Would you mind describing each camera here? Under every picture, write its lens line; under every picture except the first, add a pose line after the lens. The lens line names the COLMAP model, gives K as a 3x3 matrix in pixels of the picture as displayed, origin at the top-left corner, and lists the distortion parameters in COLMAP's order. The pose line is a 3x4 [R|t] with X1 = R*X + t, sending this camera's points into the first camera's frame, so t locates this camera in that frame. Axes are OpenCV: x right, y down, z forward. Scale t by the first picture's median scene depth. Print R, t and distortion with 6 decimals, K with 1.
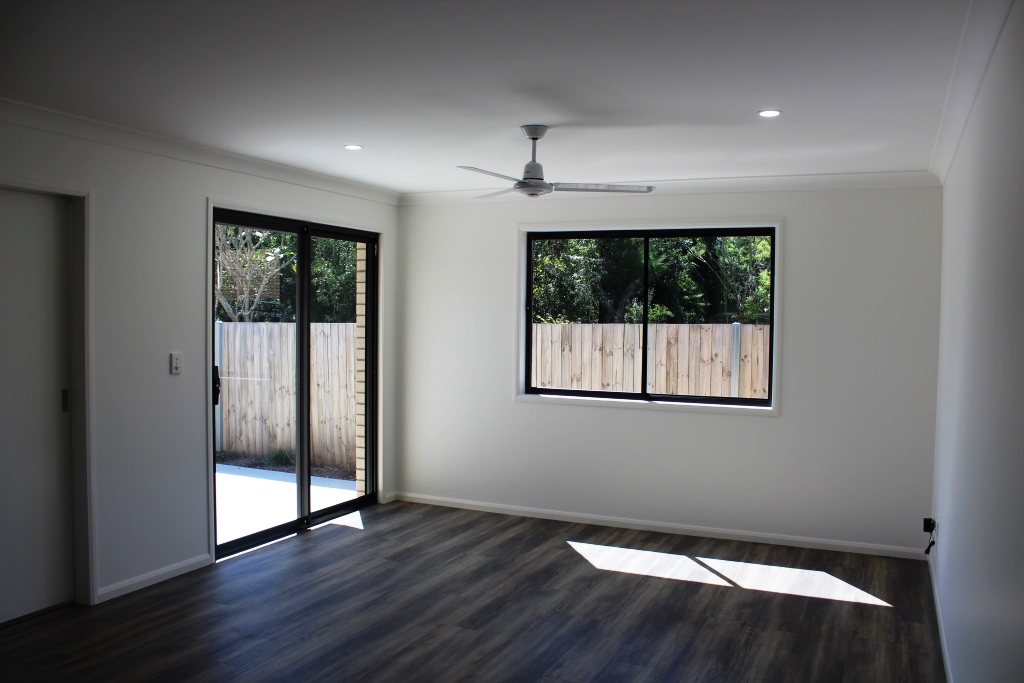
lens RADIAL K [[857.9, 0, 513.2], [0, 857.9, 354.6], [0, 0, 1]] dist [-0.156906, 0.150559]
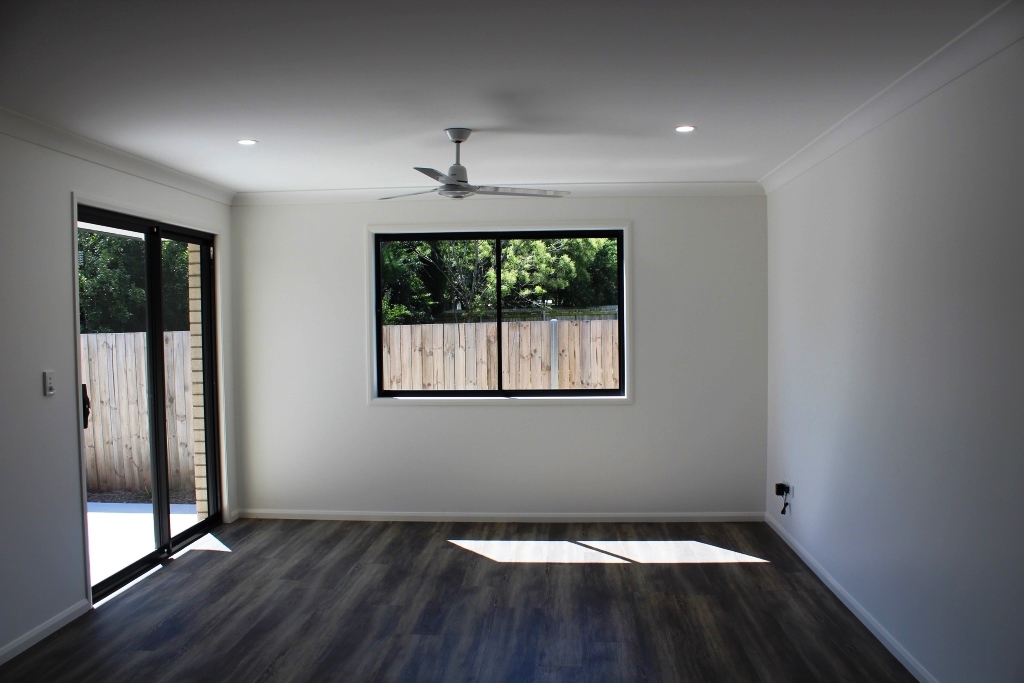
lens RADIAL K [[857.9, 0, 513.2], [0, 857.9, 354.6], [0, 0, 1]] dist [-0.156906, 0.150559]
pose [[0.934195, -0.040894, 0.354412, -0.226319], [0.041063, 0.999132, 0.007050, -0.004827], [-0.354393, 0.007967, 0.935063, 0.028967]]
